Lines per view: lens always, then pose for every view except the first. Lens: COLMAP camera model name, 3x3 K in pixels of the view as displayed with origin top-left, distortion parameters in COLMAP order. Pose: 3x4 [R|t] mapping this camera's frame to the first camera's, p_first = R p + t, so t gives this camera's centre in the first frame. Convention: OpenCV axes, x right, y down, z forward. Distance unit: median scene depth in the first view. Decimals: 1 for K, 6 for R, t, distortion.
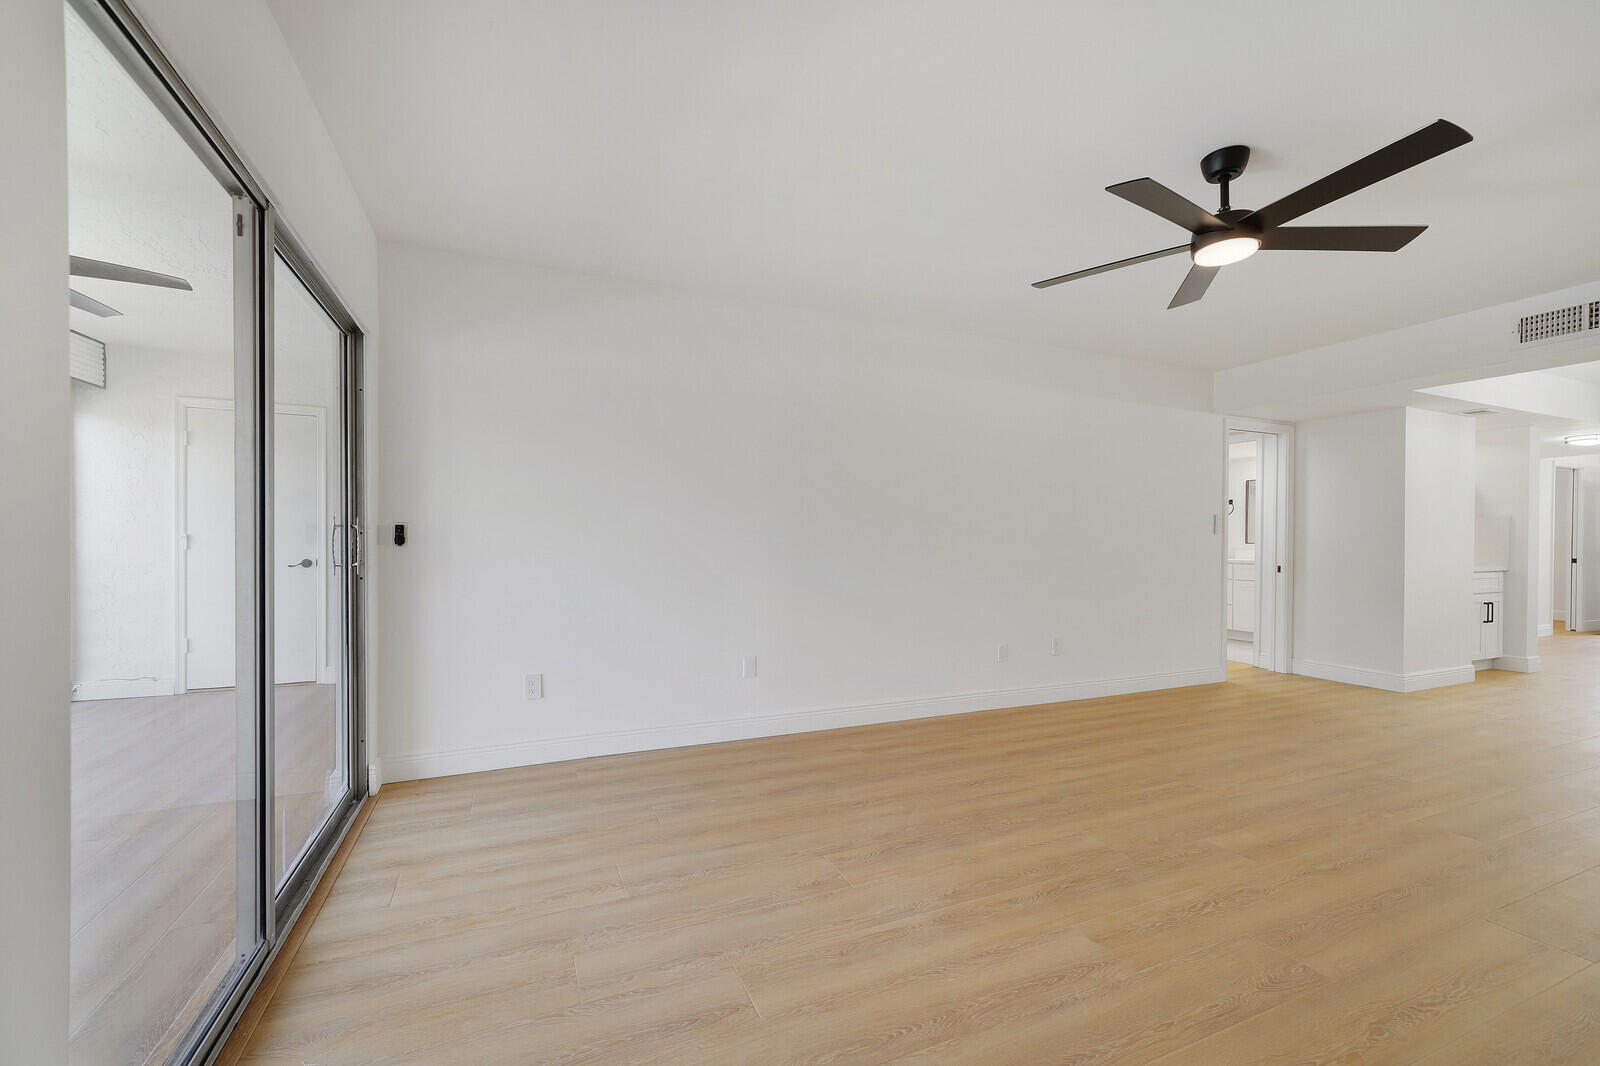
lens RADIAL K [[657.6, 0, 795.0], [0, 657.6, 541.3], [0, 0, 1]] dist [-0.017421, -0.000038]
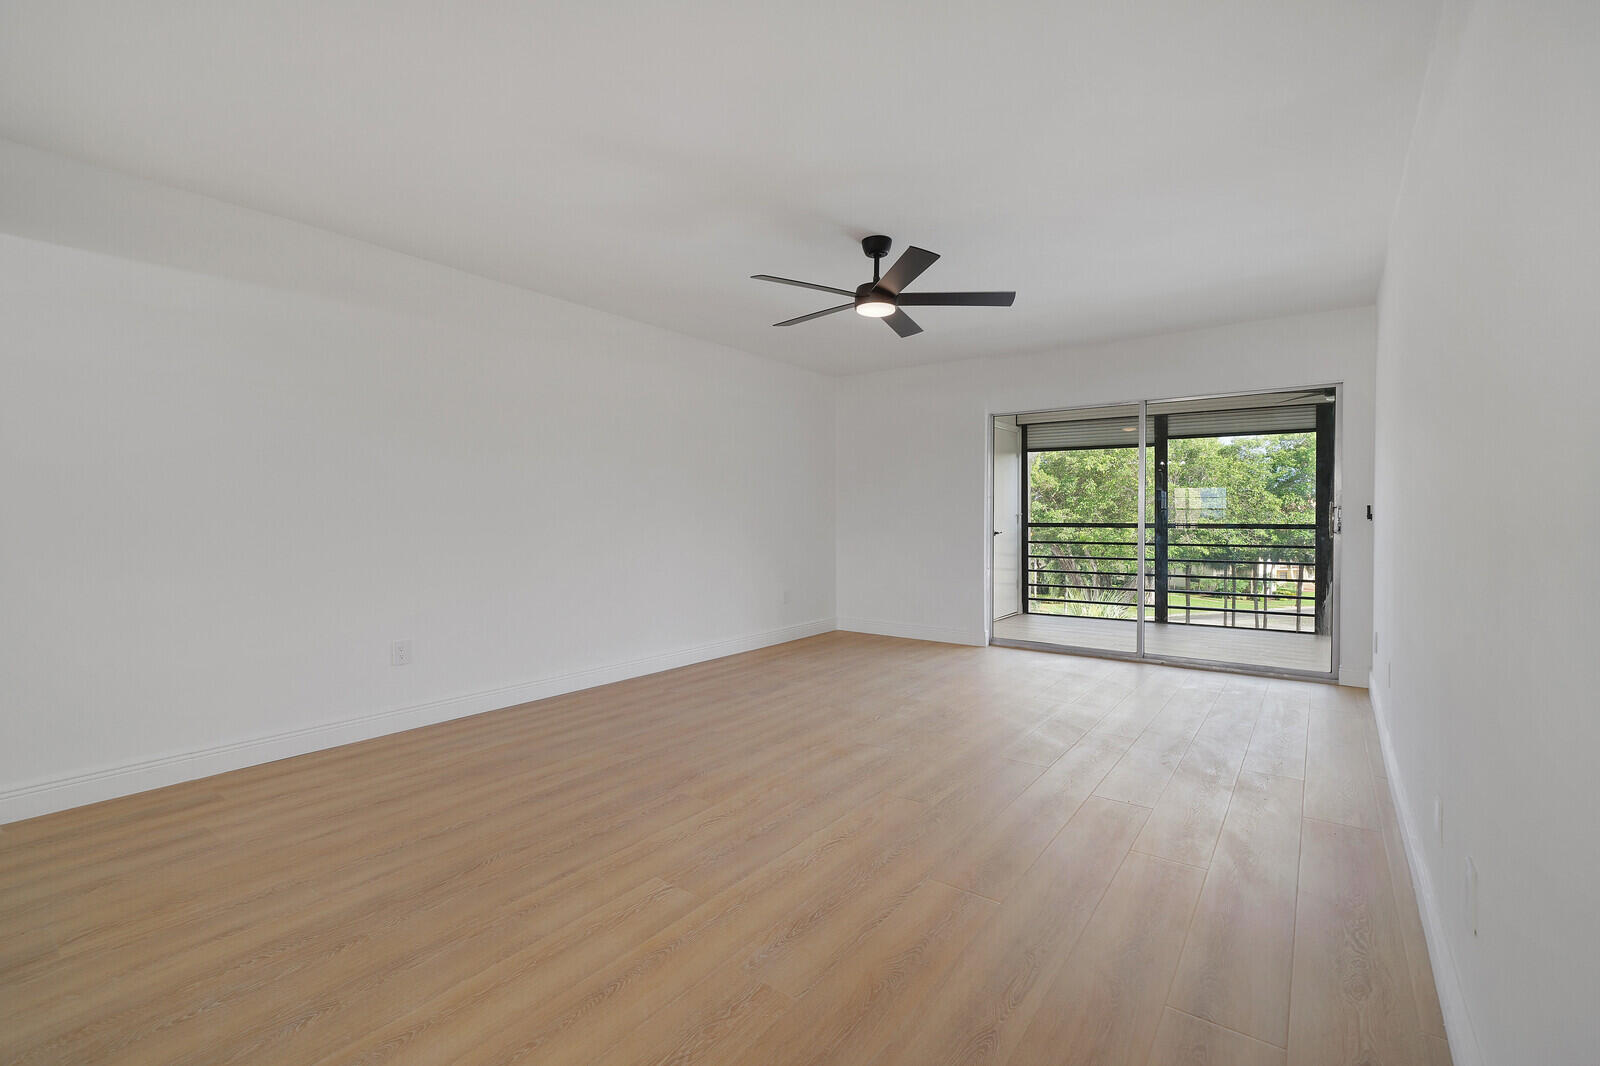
lens RADIAL K [[701.8, 0, 798.0], [0, 701.8, 535.2], [0, 0, 1]] dist [0.000394, 0.000027]
pose [[-0.860862, 0.007462, -0.508784, 1.042641], [-0.004871, 0.999726, 0.022904, 0.009662], [0.508816, 0.022195, -0.860589, 1.468070]]
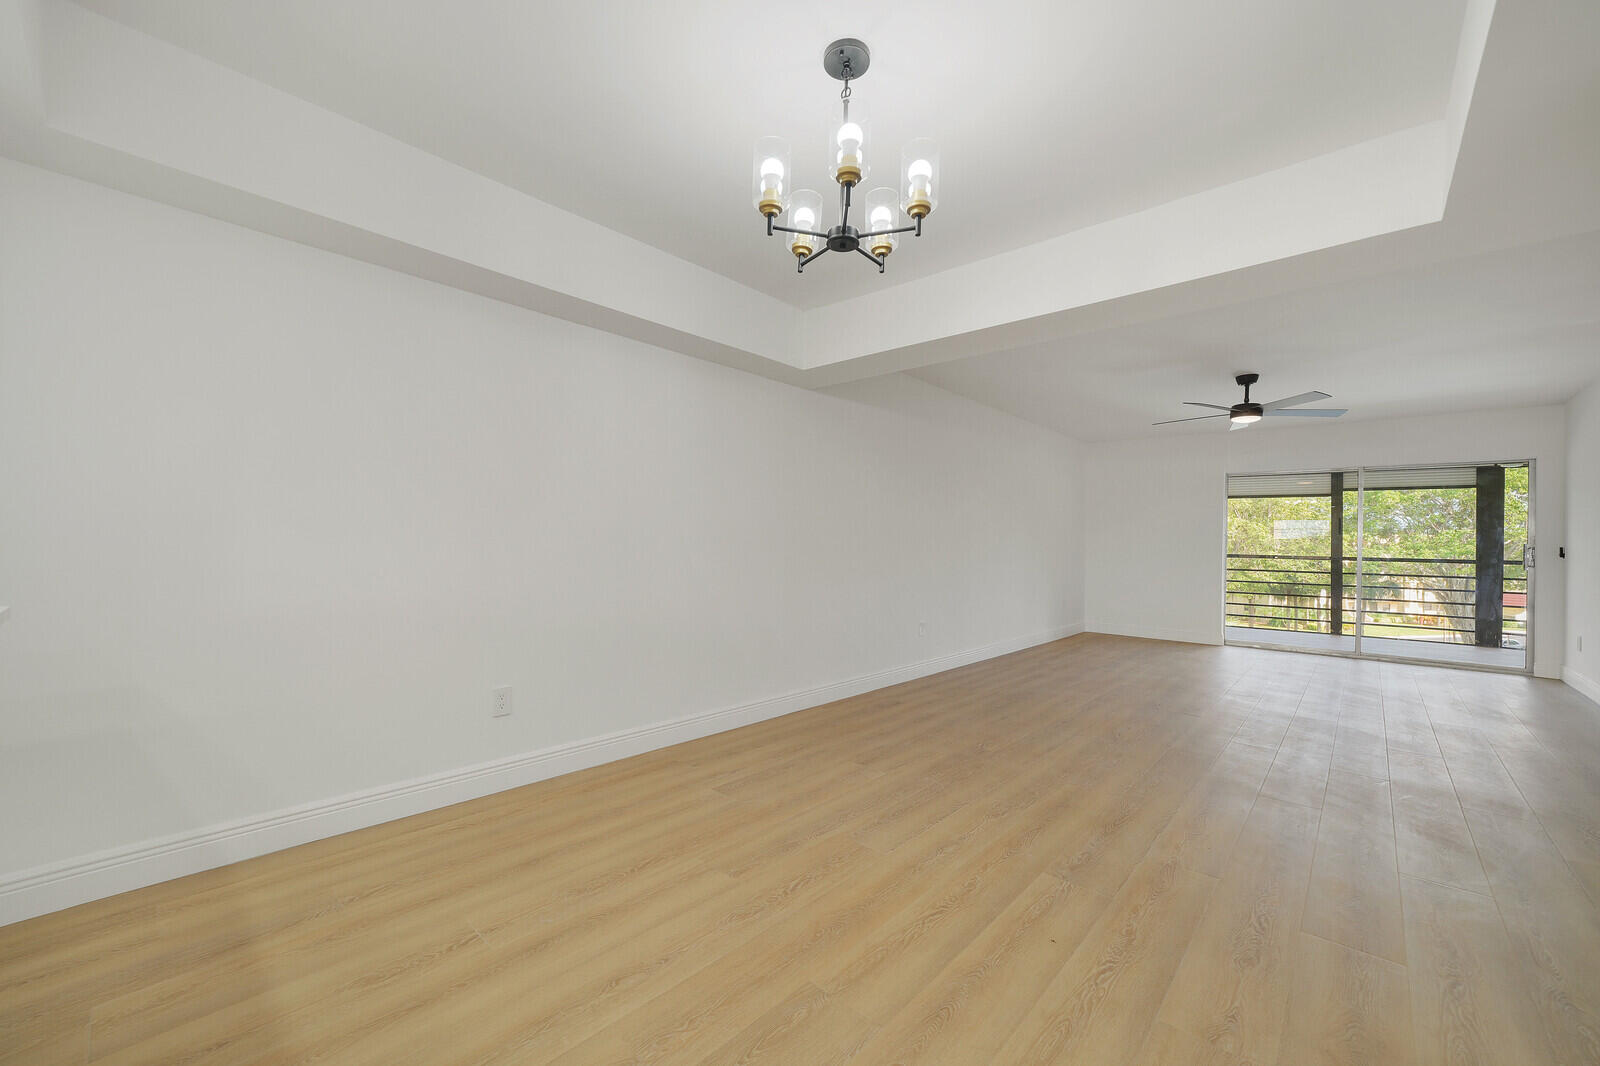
lens RADIAL K [[635.8, 0, 798.2], [0, 635.8, 539.5], [0, 0, 1]] dist [-0.002502, -0.000132]
pose [[-0.902913, -0.024368, -0.429132, 1.967979], [-0.024070, 0.999692, -0.006124, 0.015909], [0.429149, 0.004800, -0.903221, 1.522997]]
